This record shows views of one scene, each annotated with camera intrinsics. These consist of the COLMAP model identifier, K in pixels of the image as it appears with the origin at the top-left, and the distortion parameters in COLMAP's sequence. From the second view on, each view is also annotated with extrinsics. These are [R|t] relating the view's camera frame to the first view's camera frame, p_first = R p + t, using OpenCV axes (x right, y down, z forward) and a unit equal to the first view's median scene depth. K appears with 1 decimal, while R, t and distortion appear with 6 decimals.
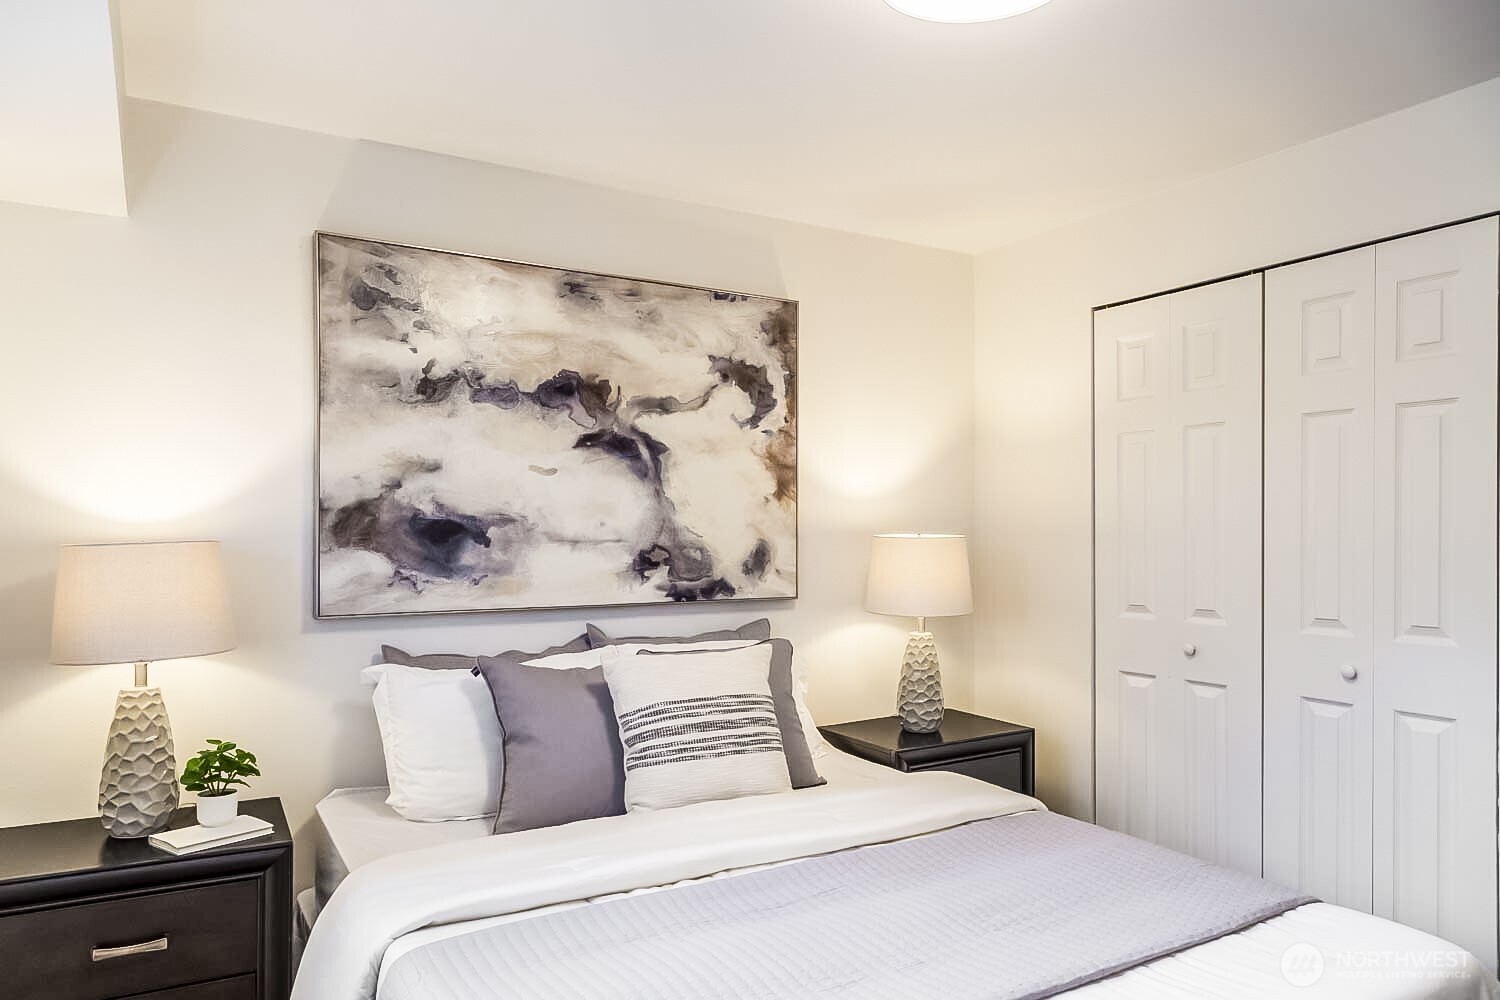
lens RADIAL K [[1036.2, 0, 750.0], [0, 1036.2, 500.0], [0, 0, 1]] dist [0.026574, -0.000039]
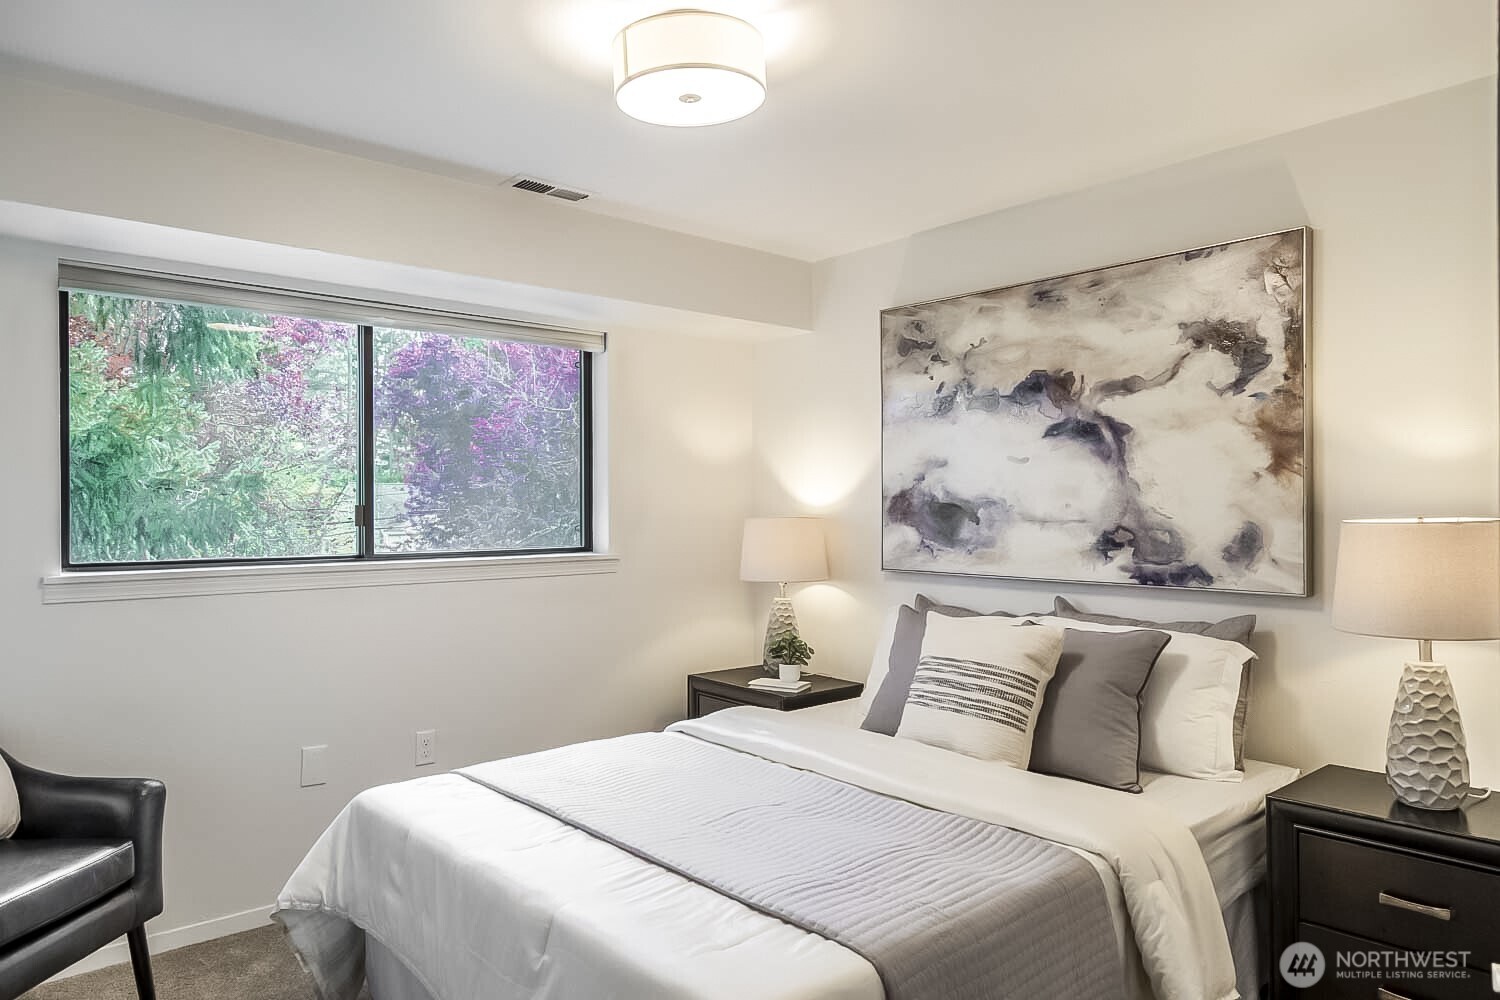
lens RADIAL K [[944.1, 0, 750.9], [0, 944.1, 492.8], [0, 0, 1]] dist [0.002387, 0.001432]
pose [[0.186545, -0.022017, -0.982200, 0.747311], [0.023440, 0.999564, -0.017954, 0.019372], [0.982167, -0.019673, 0.186980, 0.480430]]
